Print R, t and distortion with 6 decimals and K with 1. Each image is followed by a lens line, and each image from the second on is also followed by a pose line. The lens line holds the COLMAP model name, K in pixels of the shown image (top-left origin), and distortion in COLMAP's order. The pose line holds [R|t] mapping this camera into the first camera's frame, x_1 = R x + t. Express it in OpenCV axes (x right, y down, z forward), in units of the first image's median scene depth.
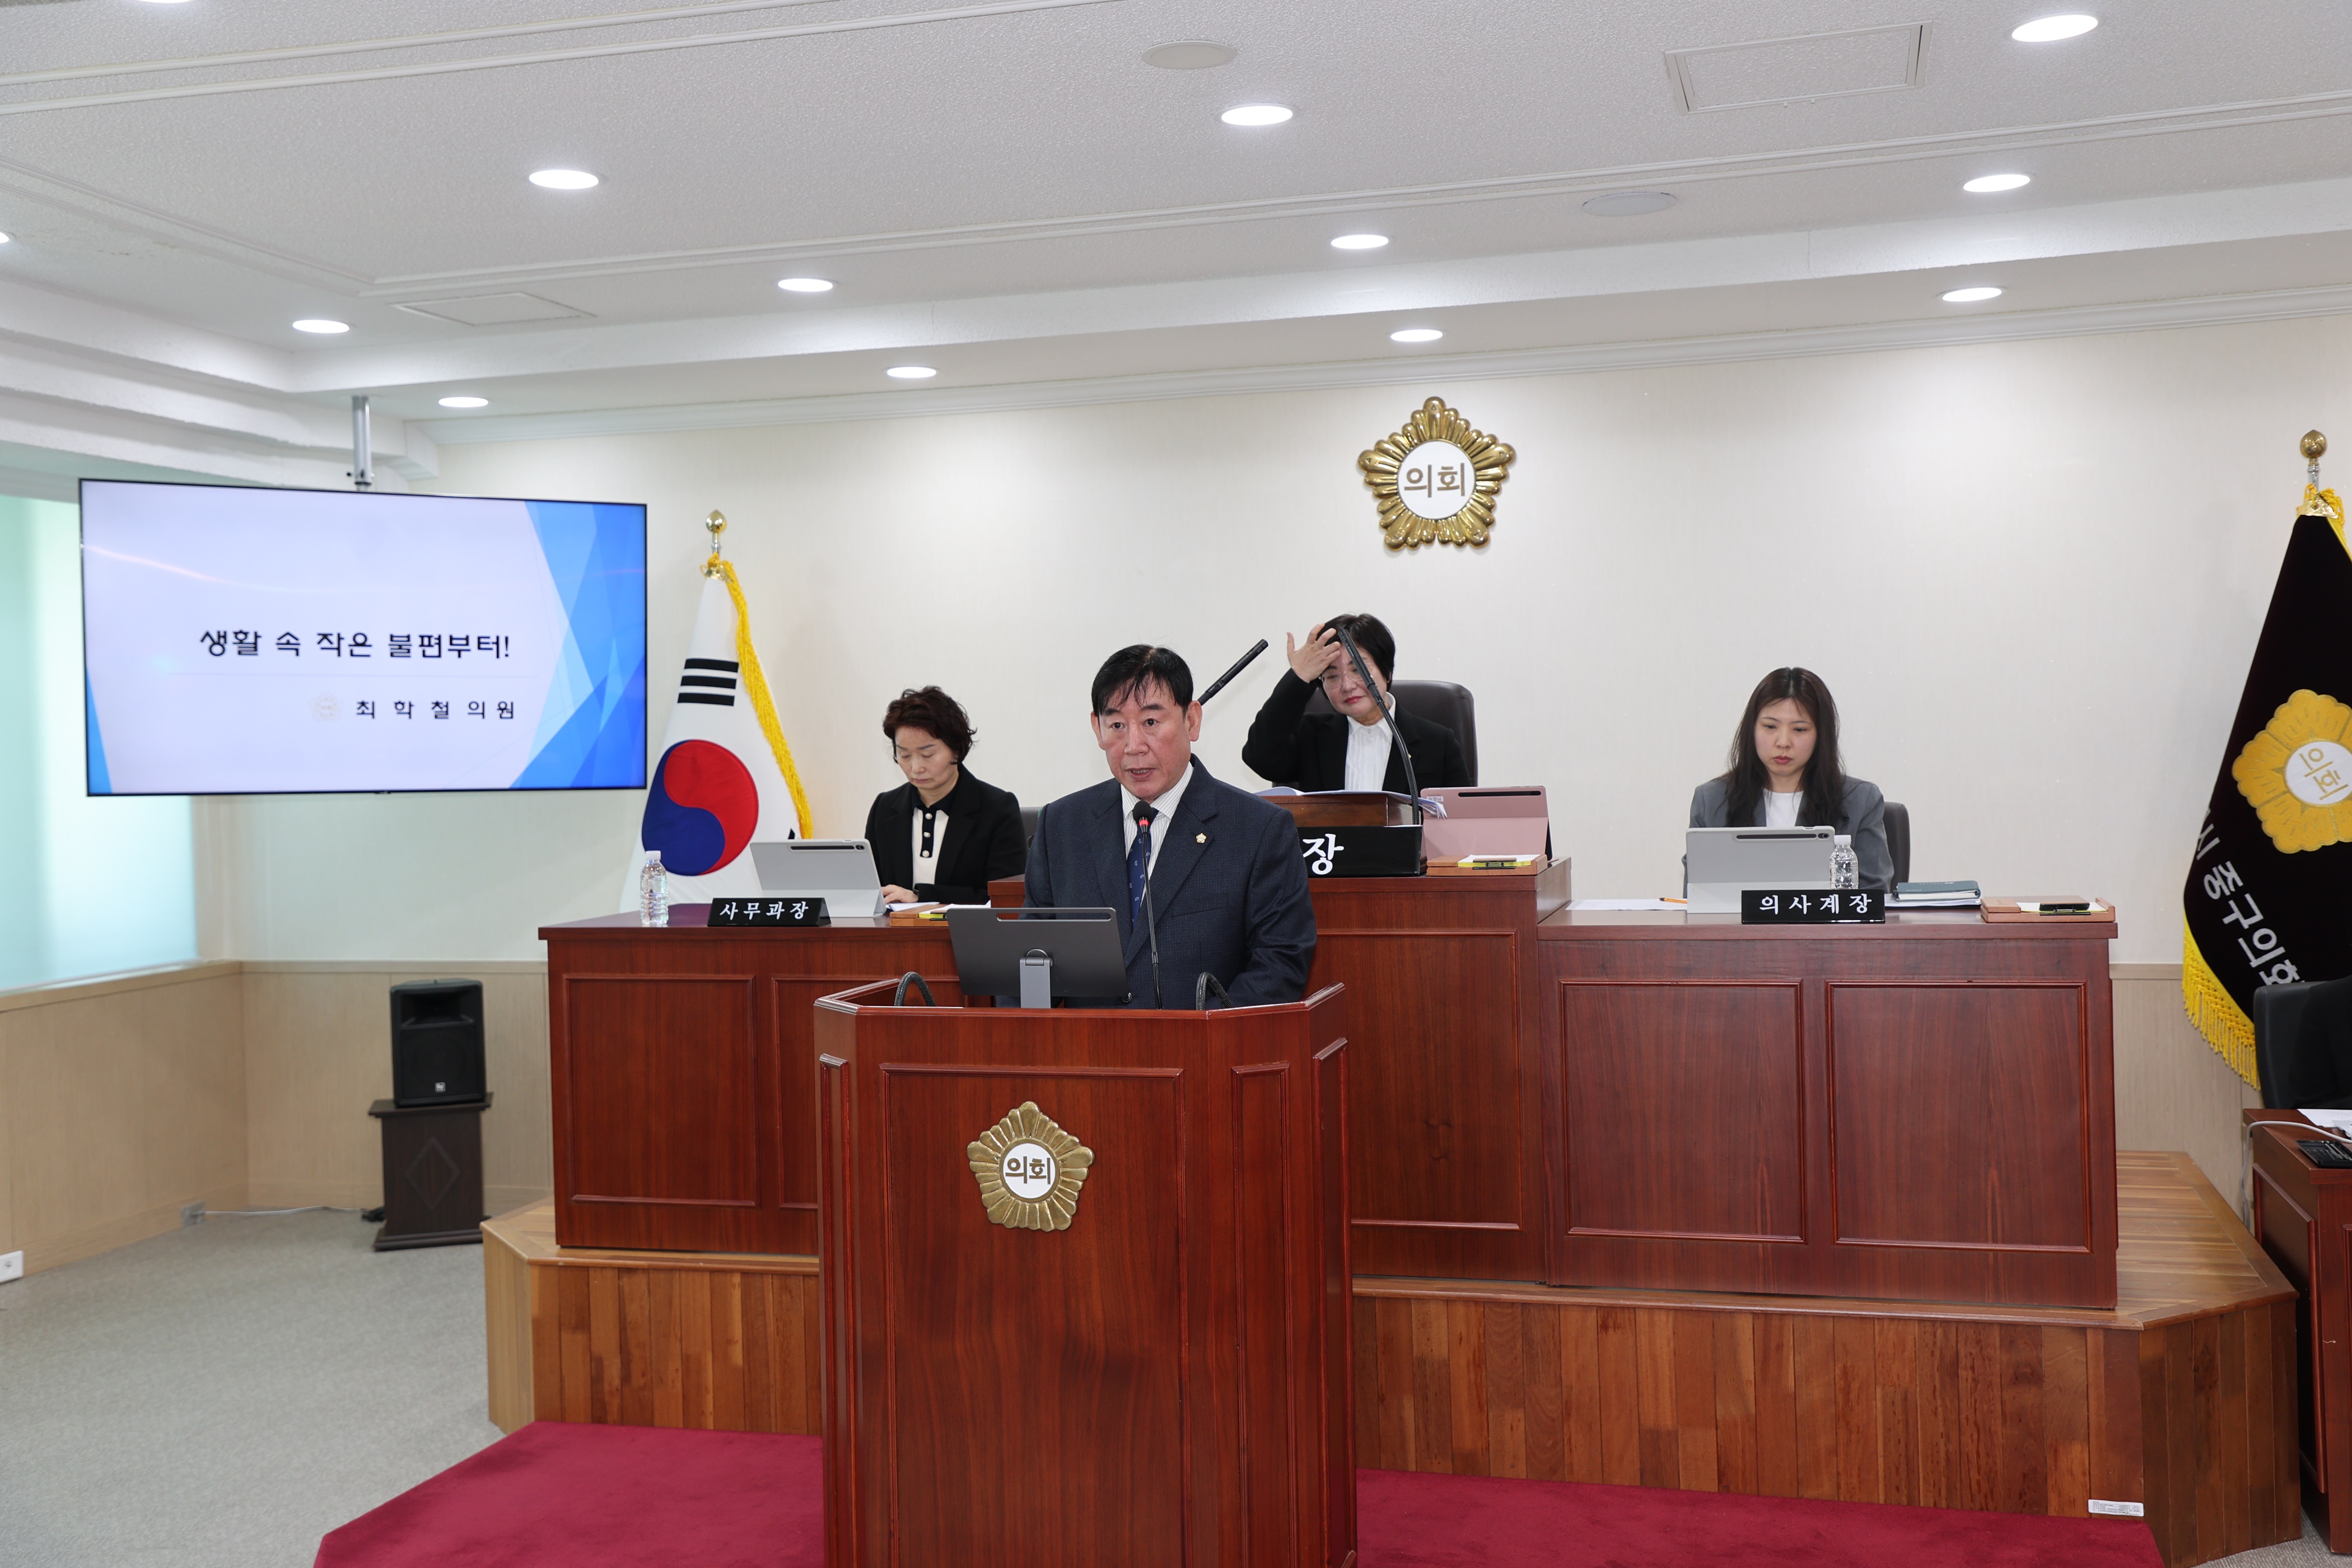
lens RADIAL K [[2412.2, 0, 1175.1], [0, 2412.2, 798.4], [0, 0, 1]] dist [0.095937, 0.034797]
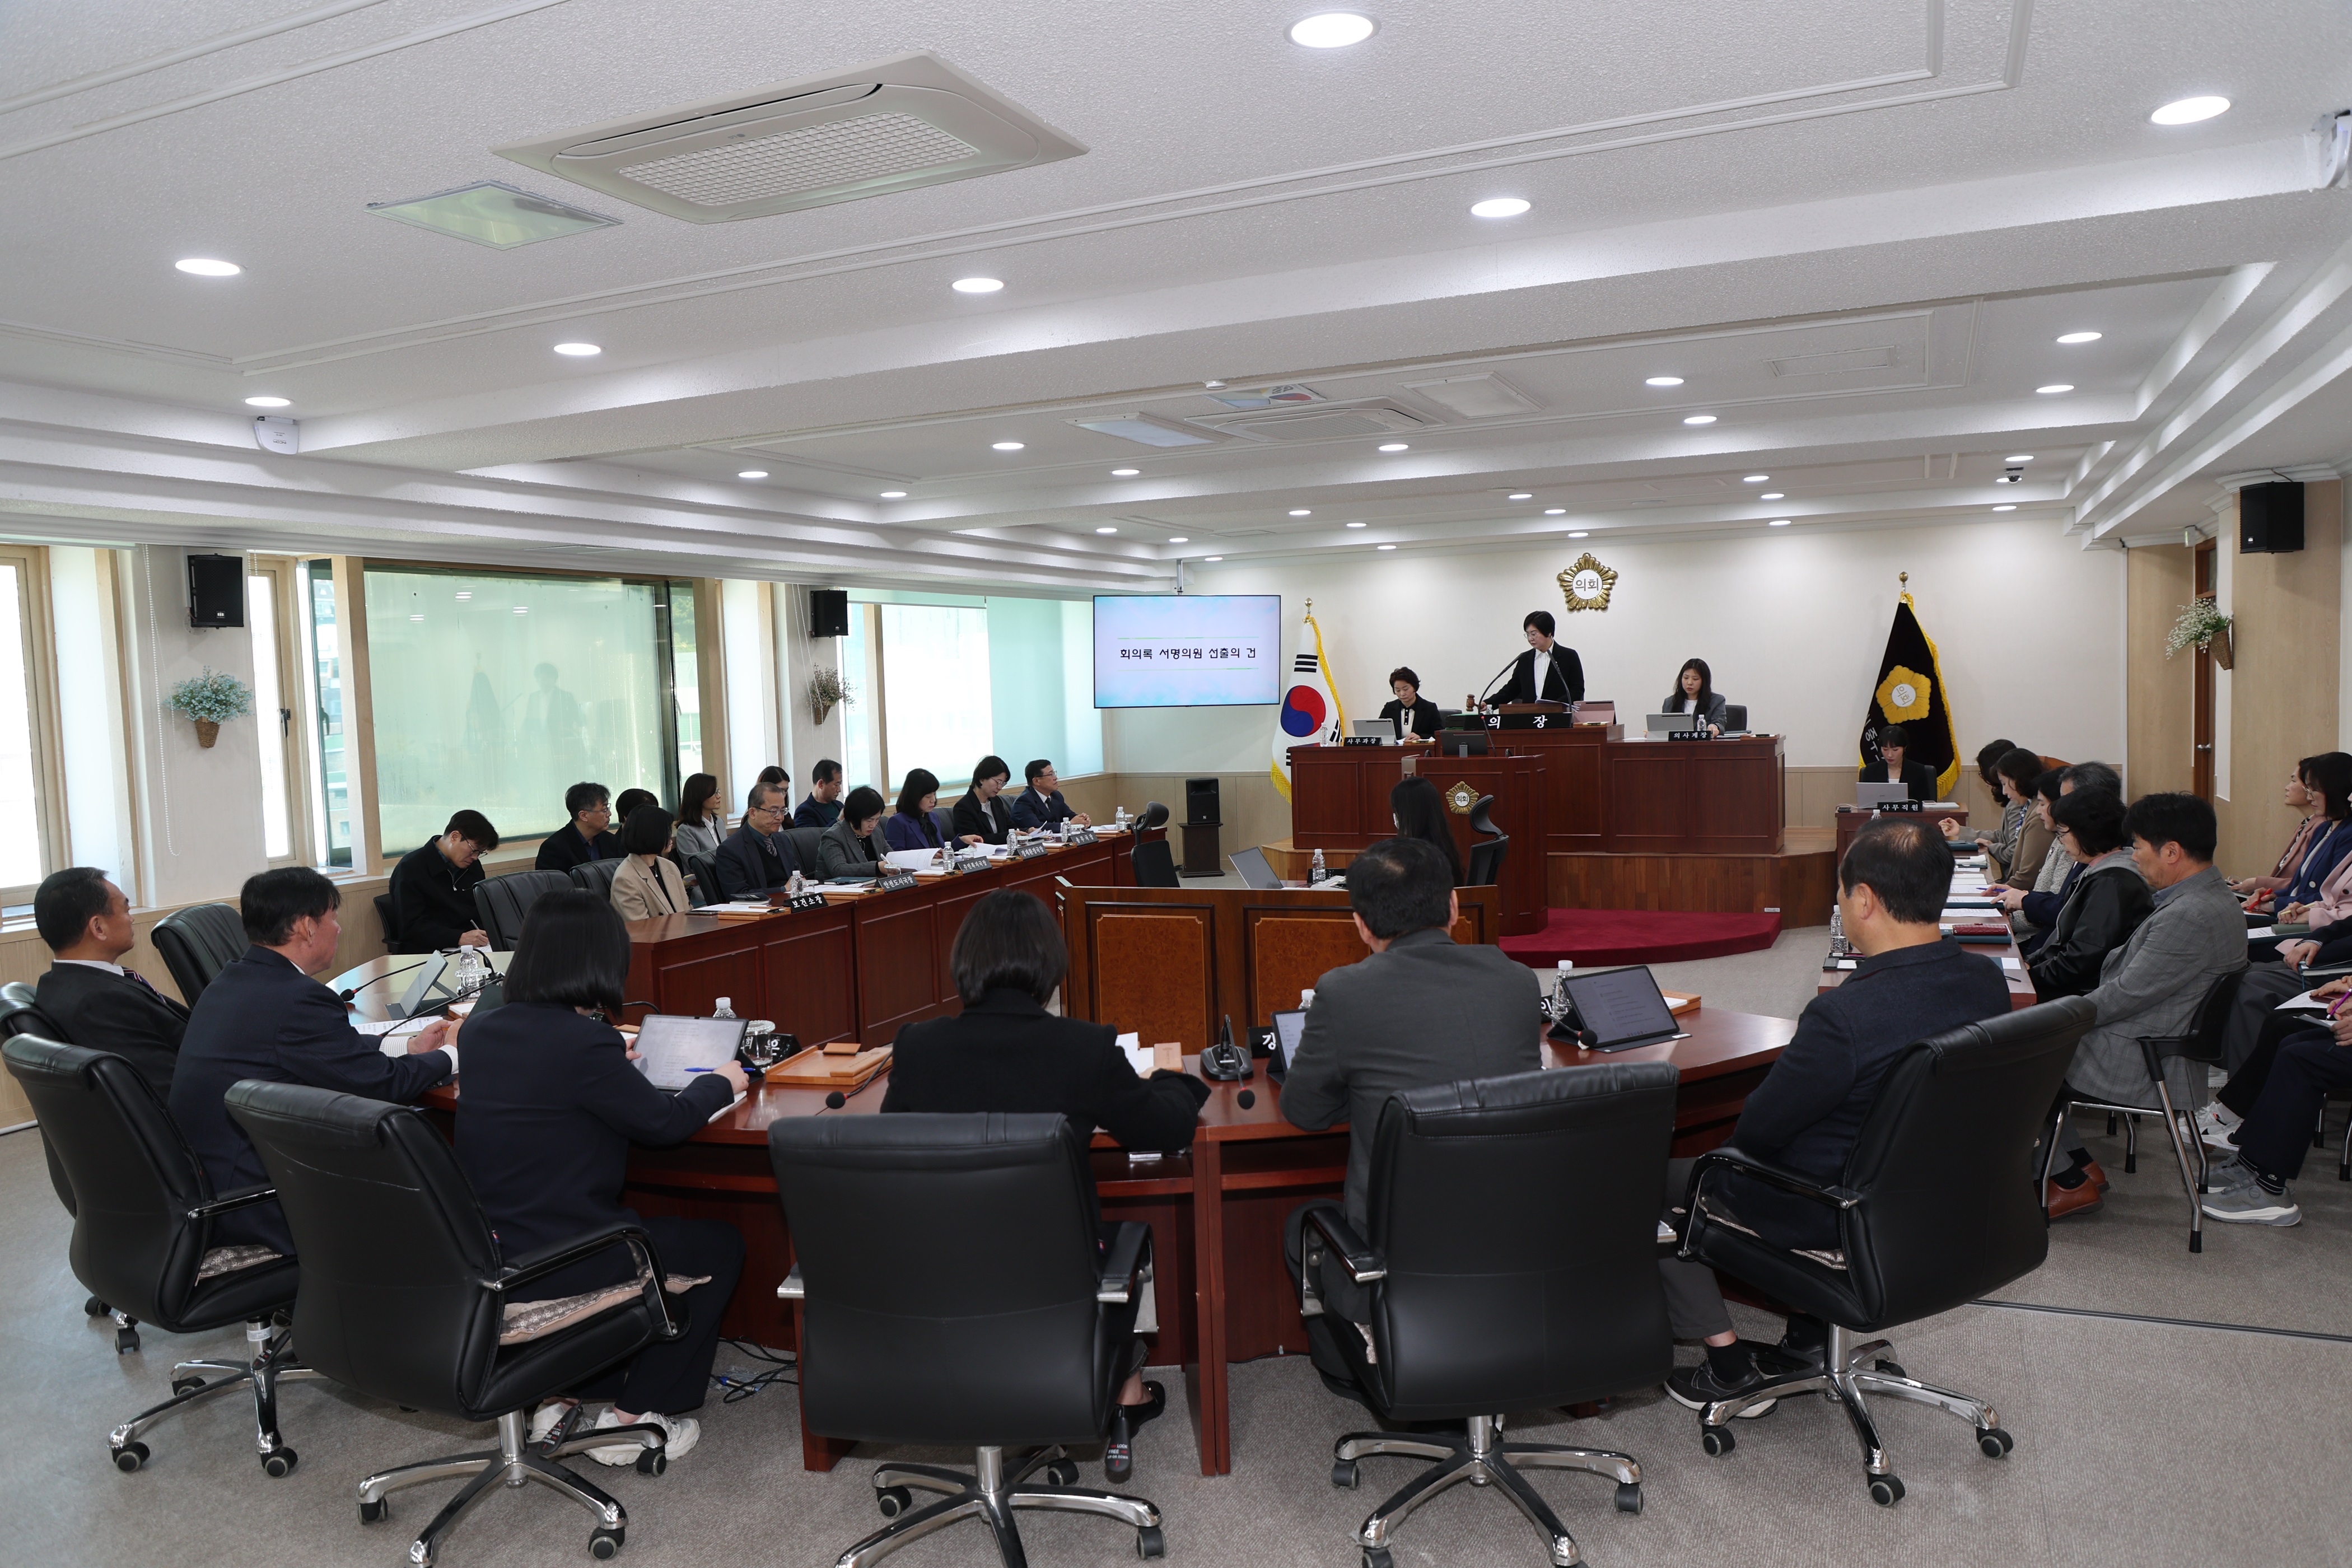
lens RADIAL K [[1660.3, 0, 1174.1], [0, 1660.3, 793.1], [0, 0, 1]] dist [-0.070344, 0.044384]
pose [[0.986531, 0.003088, -0.163543, -0.050161], [0.004503, 0.998930, 0.046030, 0.011958], [0.163510, -0.046146, 0.985462, -1.050491]]
